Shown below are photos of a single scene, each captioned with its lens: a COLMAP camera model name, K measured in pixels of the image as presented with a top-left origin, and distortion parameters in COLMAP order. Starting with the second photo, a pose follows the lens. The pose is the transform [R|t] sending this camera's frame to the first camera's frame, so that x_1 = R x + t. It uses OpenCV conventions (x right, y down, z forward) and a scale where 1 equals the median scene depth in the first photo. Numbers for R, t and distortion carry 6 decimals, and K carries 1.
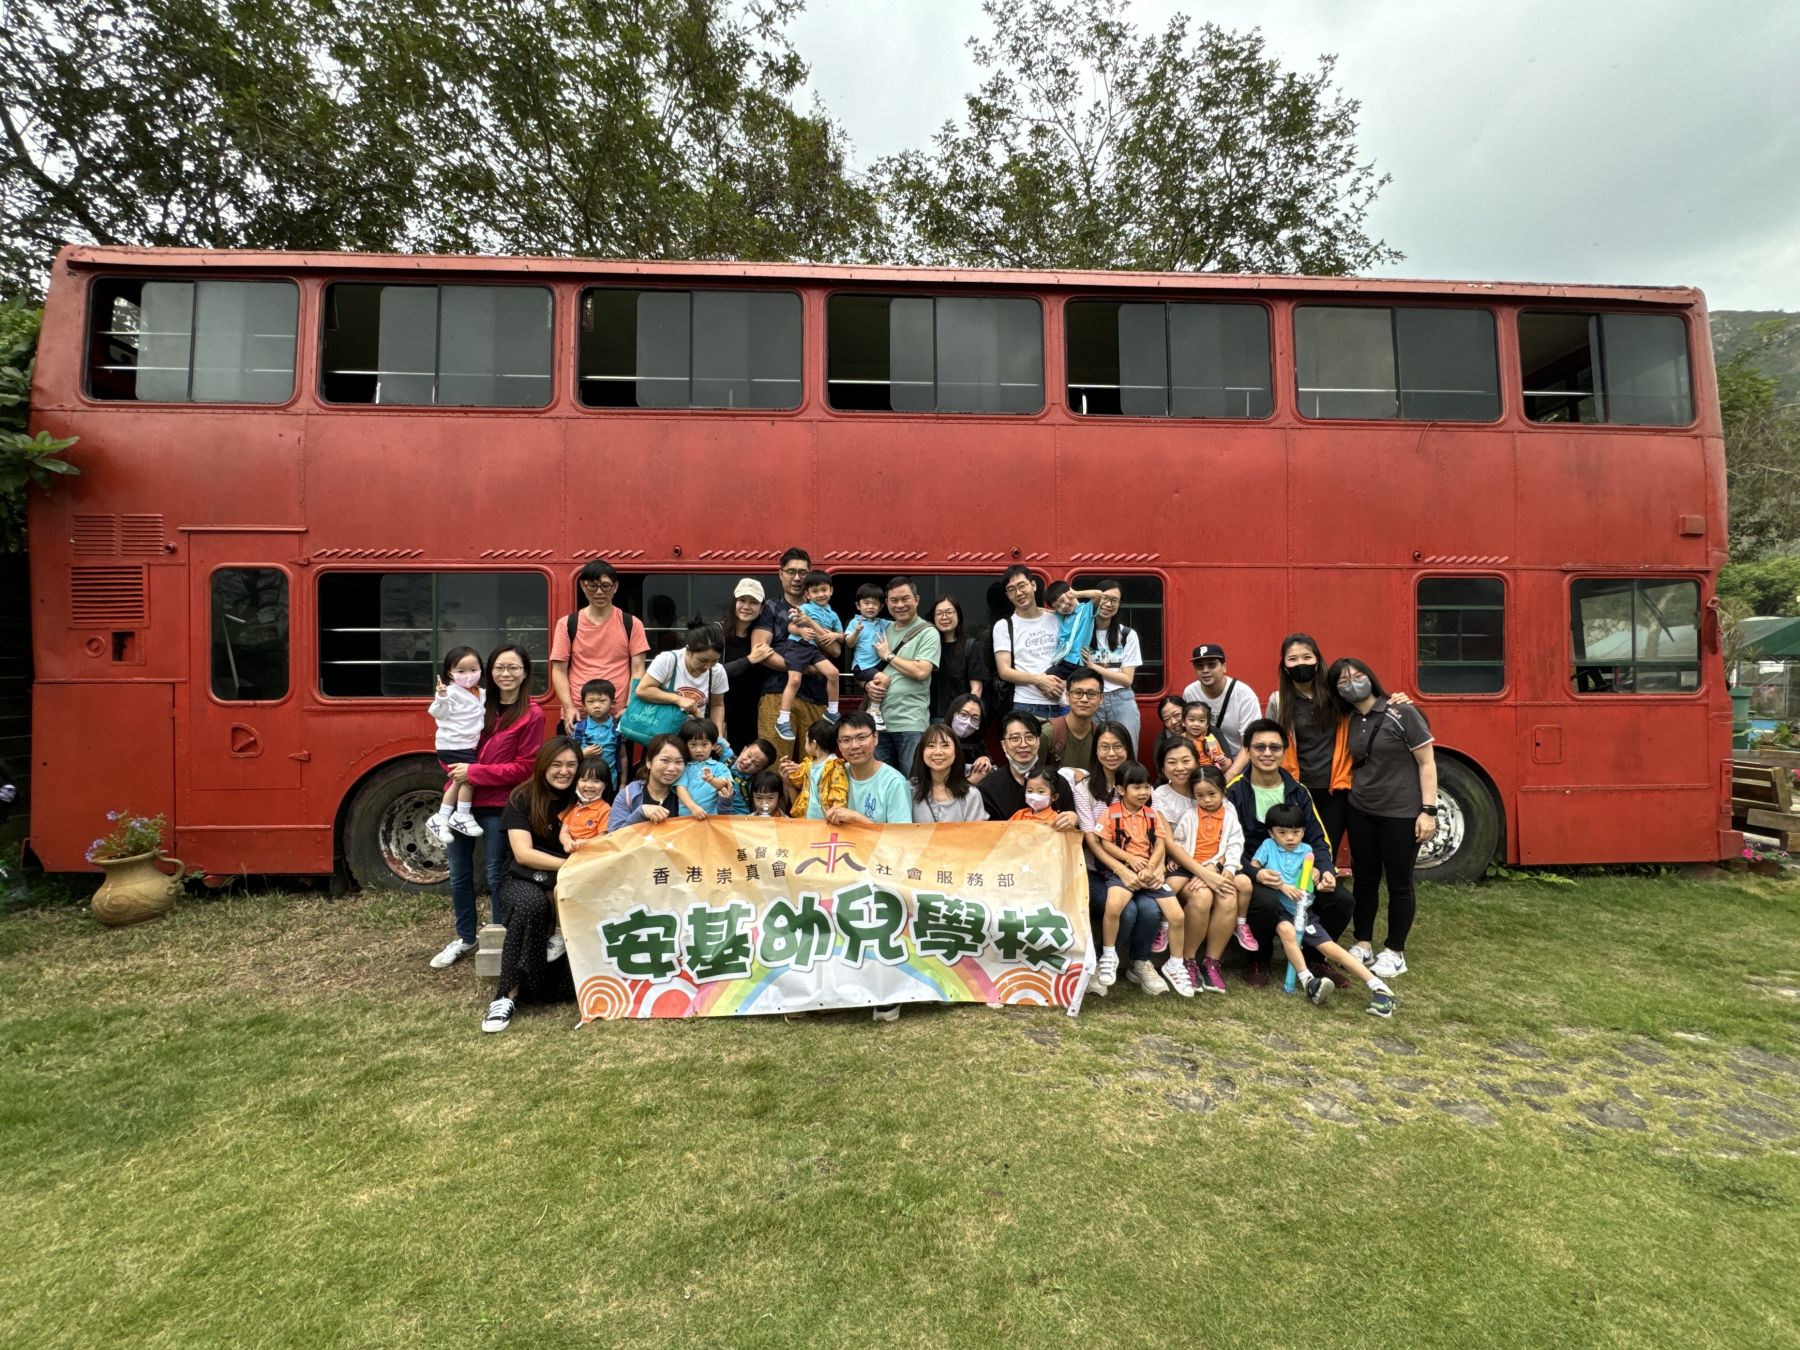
lens RADIAL K [[756.5, 0, 918.2], [0, 756.5, 707.6], [0, 0, 1]] dist [-0.017180, 0.001636]
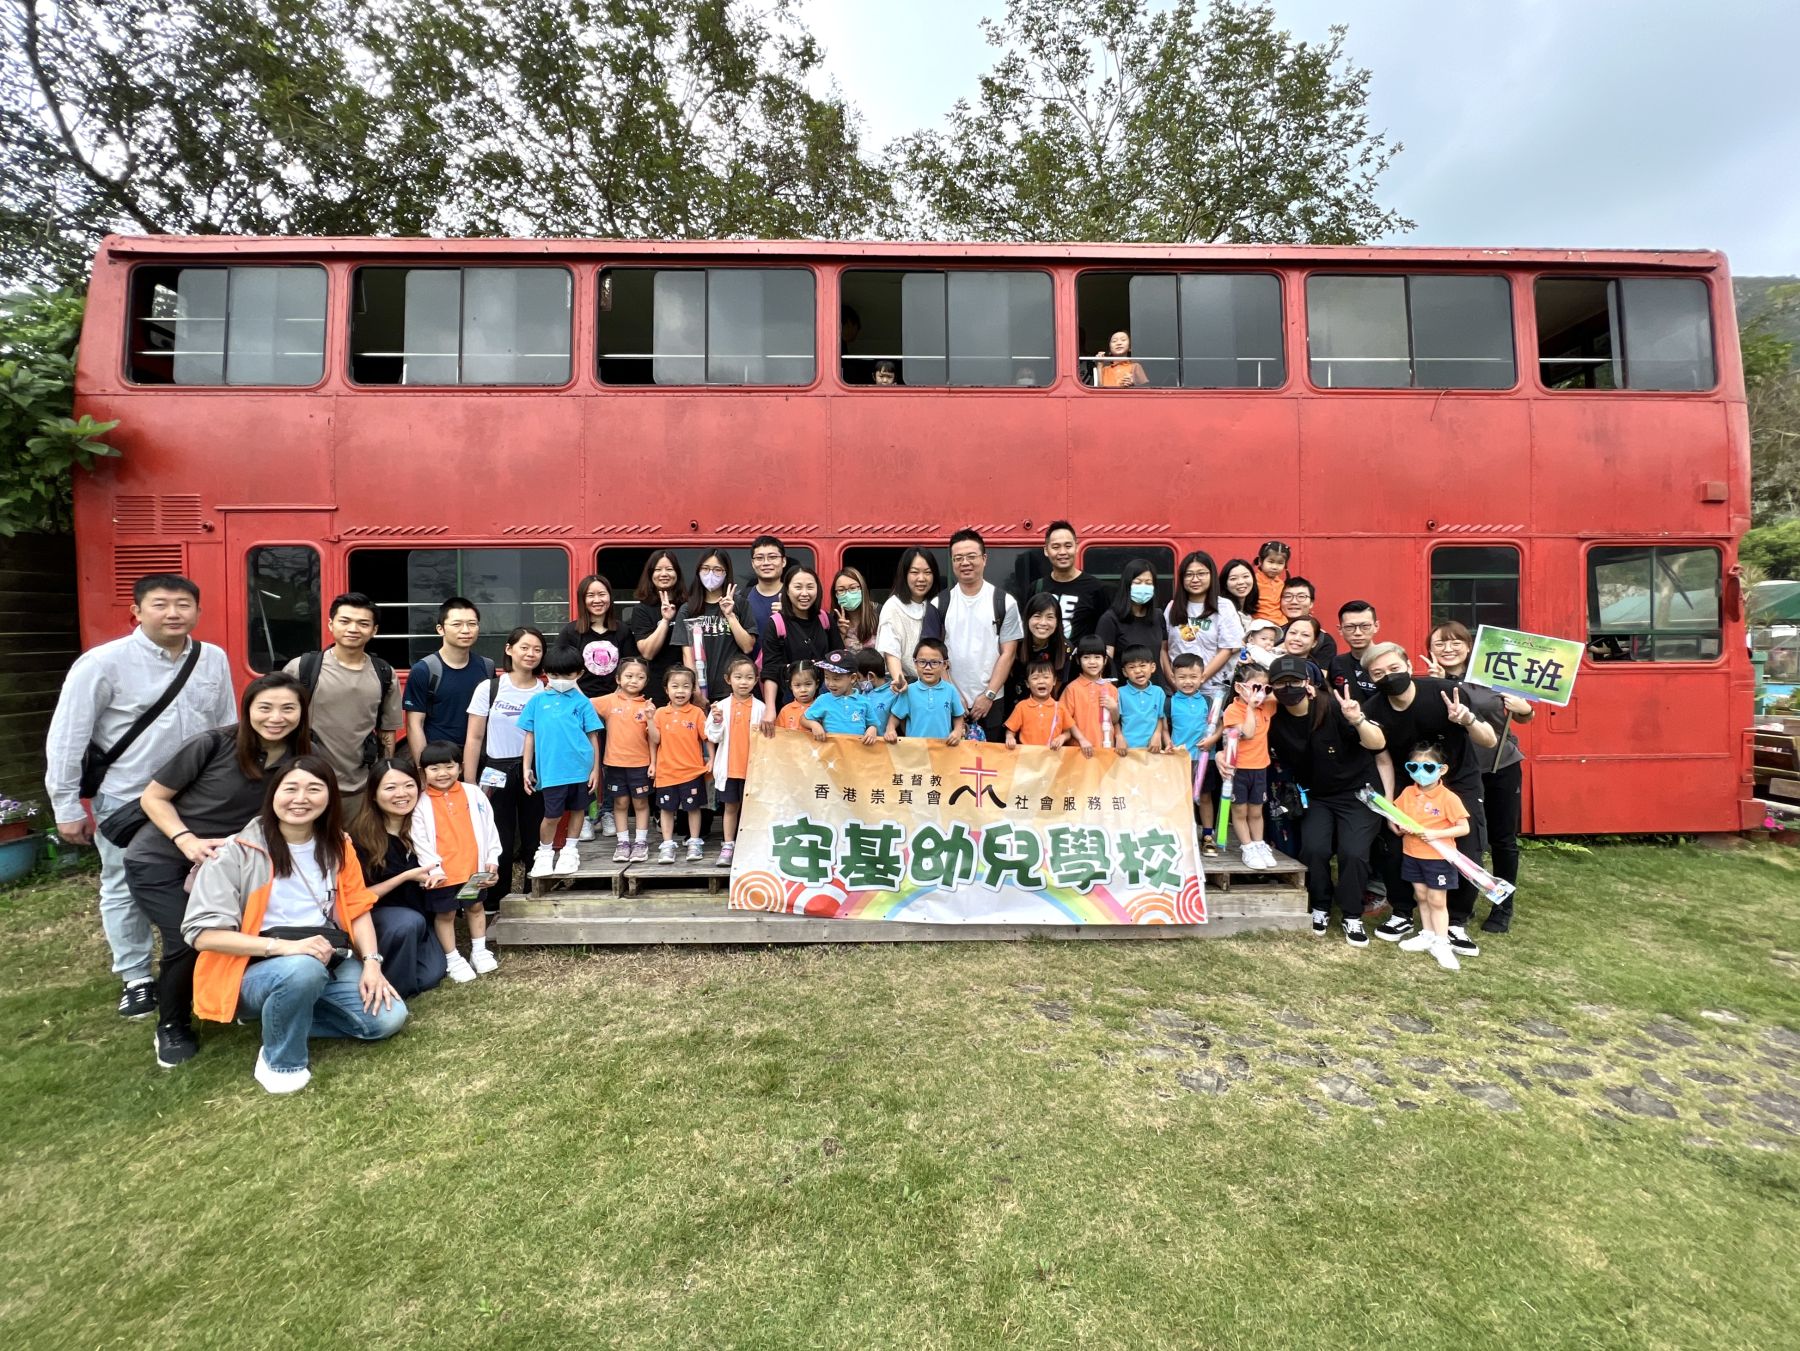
lens RADIAL K [[726.3, 0, 919.1], [0, 726.3, 677.0], [0, 0, 1]] dist [-0.017411, 0.001874]
pose [[0.999691, -0.002687, -0.024730, 0.008226], [0.002863, 0.999971, 0.007097, -0.008699], [0.024710, -0.007165, 0.999669, 0.026387]]
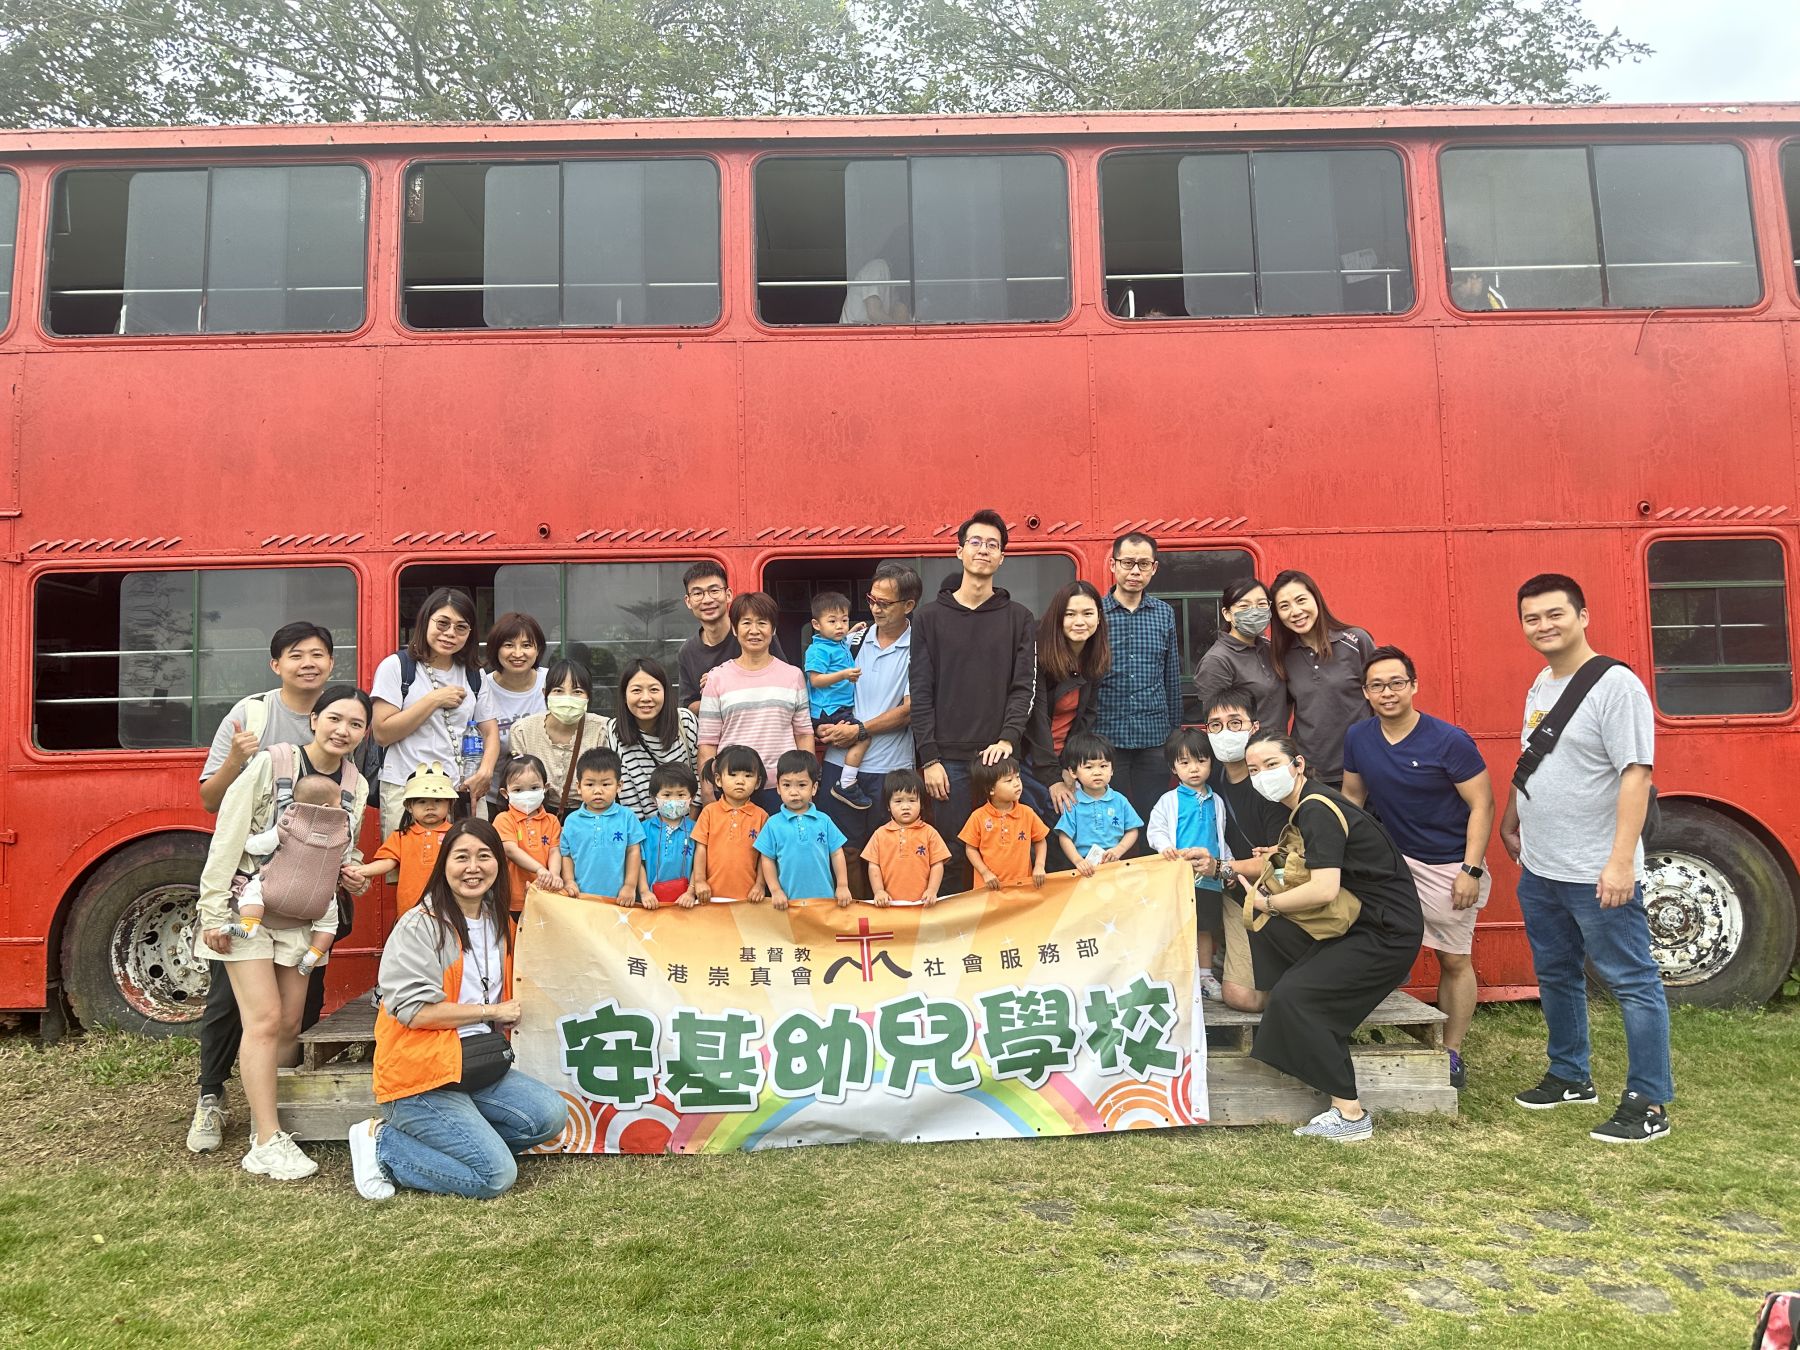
lens RADIAL K [[1254.9, 0, 916.8], [0, 1254.9, 687.8], [0, 0, 1]] dist [0.007116, -0.030067]
pose [[0.999194, -0.020917, -0.034270, 0.059197], [0.018687, 0.997765, -0.064153, 0.016421], [0.035535, 0.063461, 0.997351, -0.126240]]
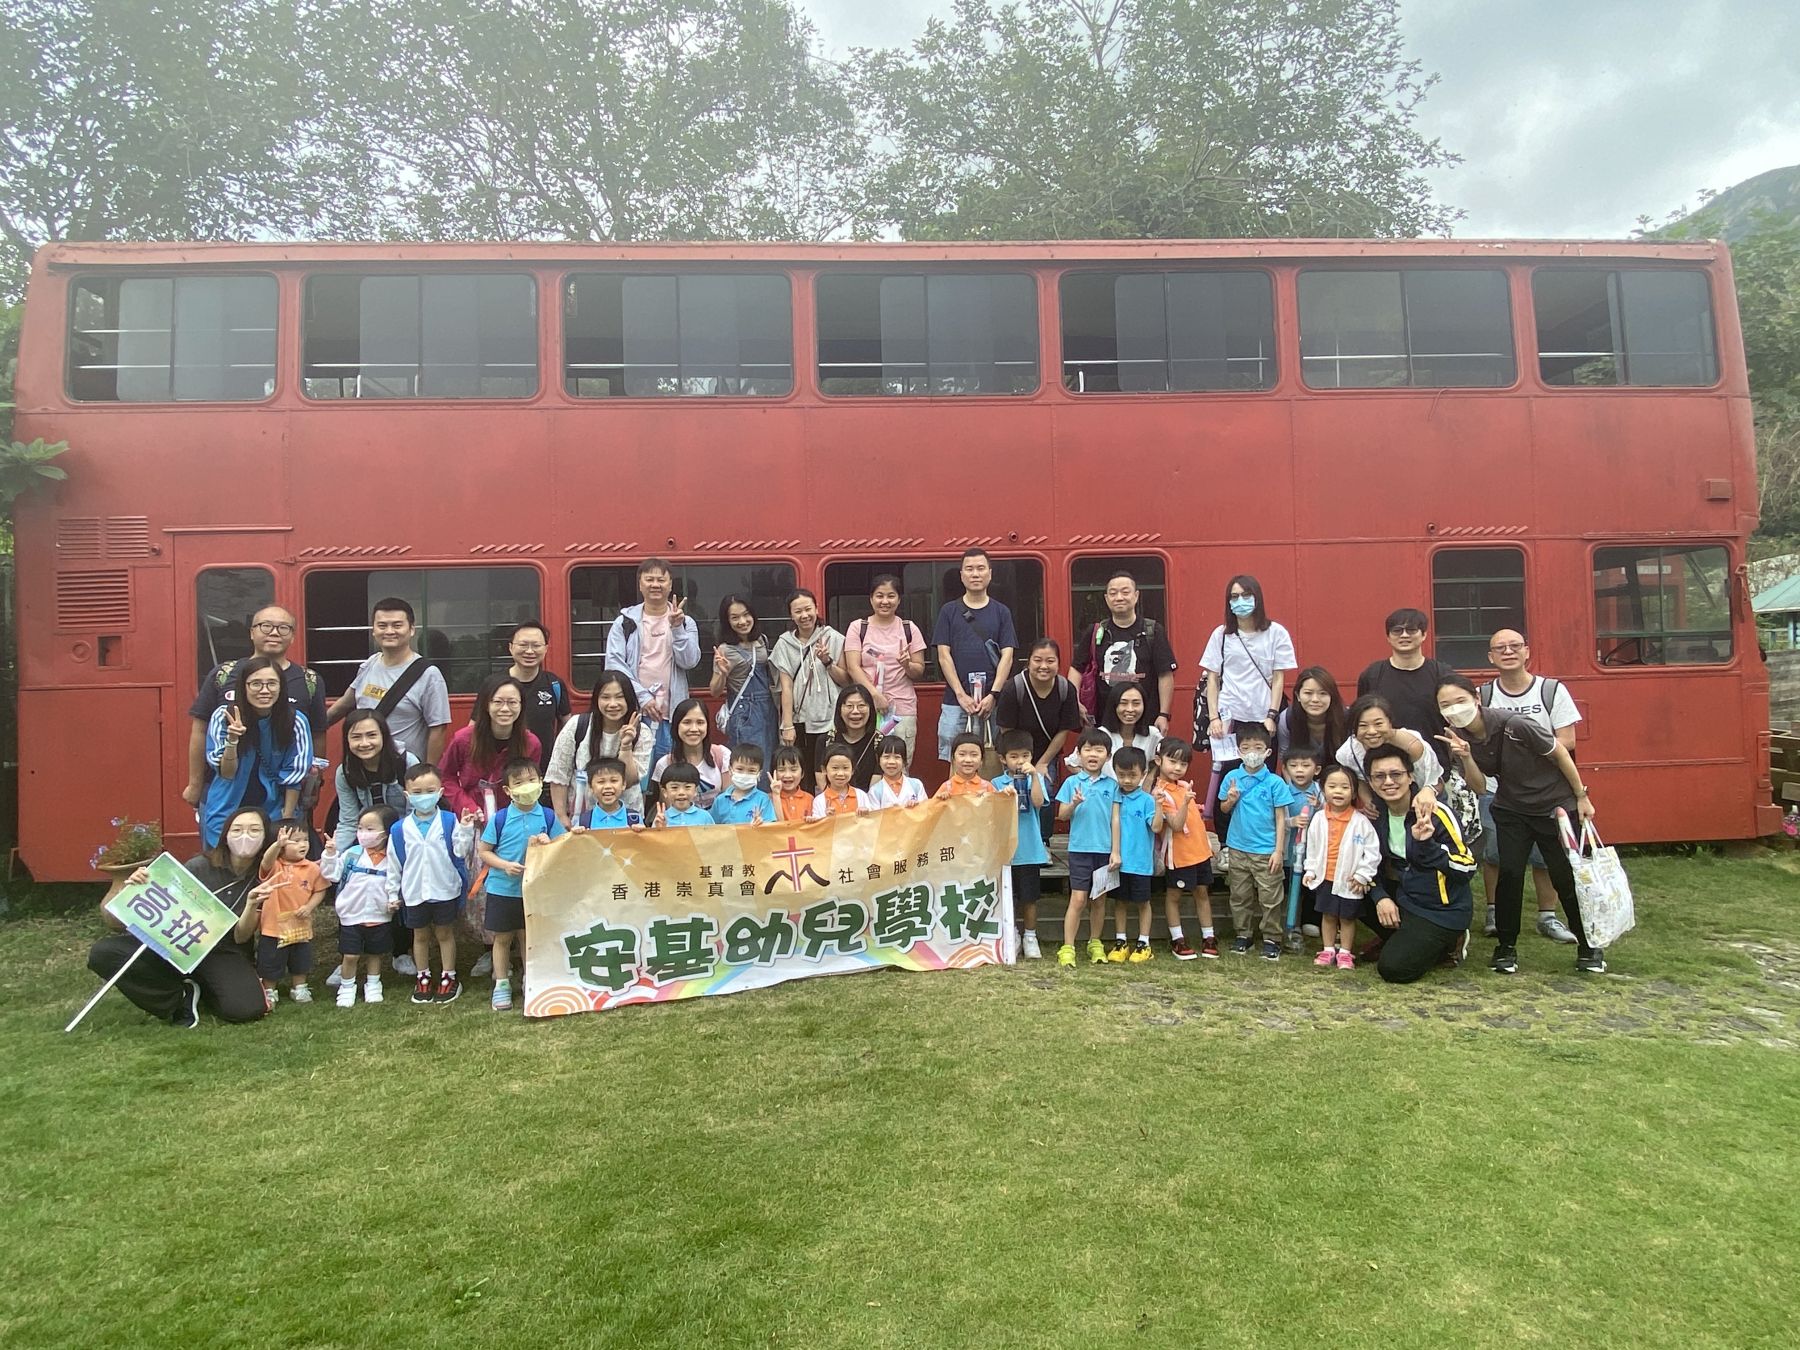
lens RADIAL K [[1127.0, 0, 911.2], [0, 1127.0, 648.8], [0, 0, 1]] dist [-0.002943, -0.006019]
pose [[0.999658, -0.020419, 0.016351, -0.032119], [0.021001, 0.999123, -0.036216, -0.008681], [-0.015597, 0.036547, 0.999210, -0.456819]]
